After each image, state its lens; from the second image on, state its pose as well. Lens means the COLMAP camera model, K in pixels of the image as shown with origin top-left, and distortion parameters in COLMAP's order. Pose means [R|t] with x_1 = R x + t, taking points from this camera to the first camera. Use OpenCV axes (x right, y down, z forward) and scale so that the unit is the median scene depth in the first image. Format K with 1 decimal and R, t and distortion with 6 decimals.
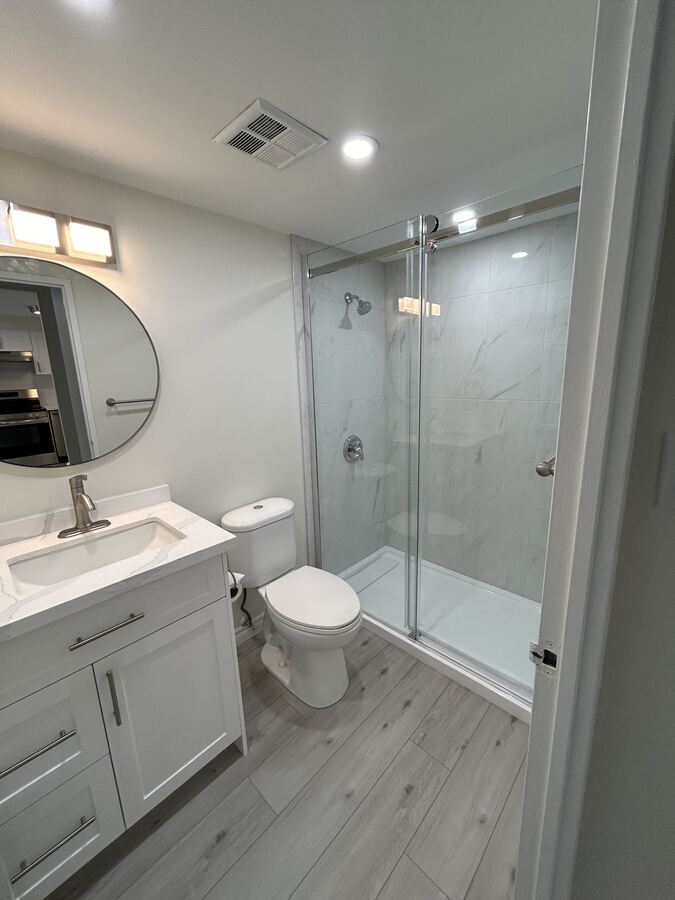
lens RADIAL K [[362.6, 0, 338.1], [0, 362.6, 450.0], [0, 0, 1]] dist [0.007336, 0.000431]
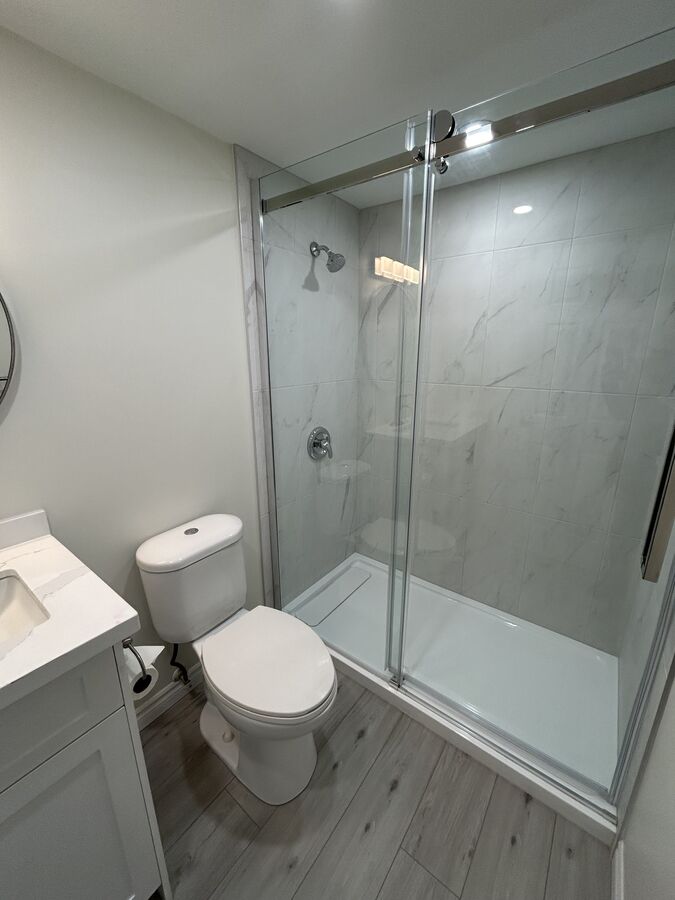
lens RADIAL K [[362.6, 0, 338.2], [0, 362.6, 448.7], [0, 0, 1]] dist [0.007336, 0.000431]
pose [[0.993308, -0.000357, 0.115493, -0.012845], [-0.005902, 0.998532, 0.053844, -0.045344], [-0.115343, -0.054165, 0.991848, 0.242218]]
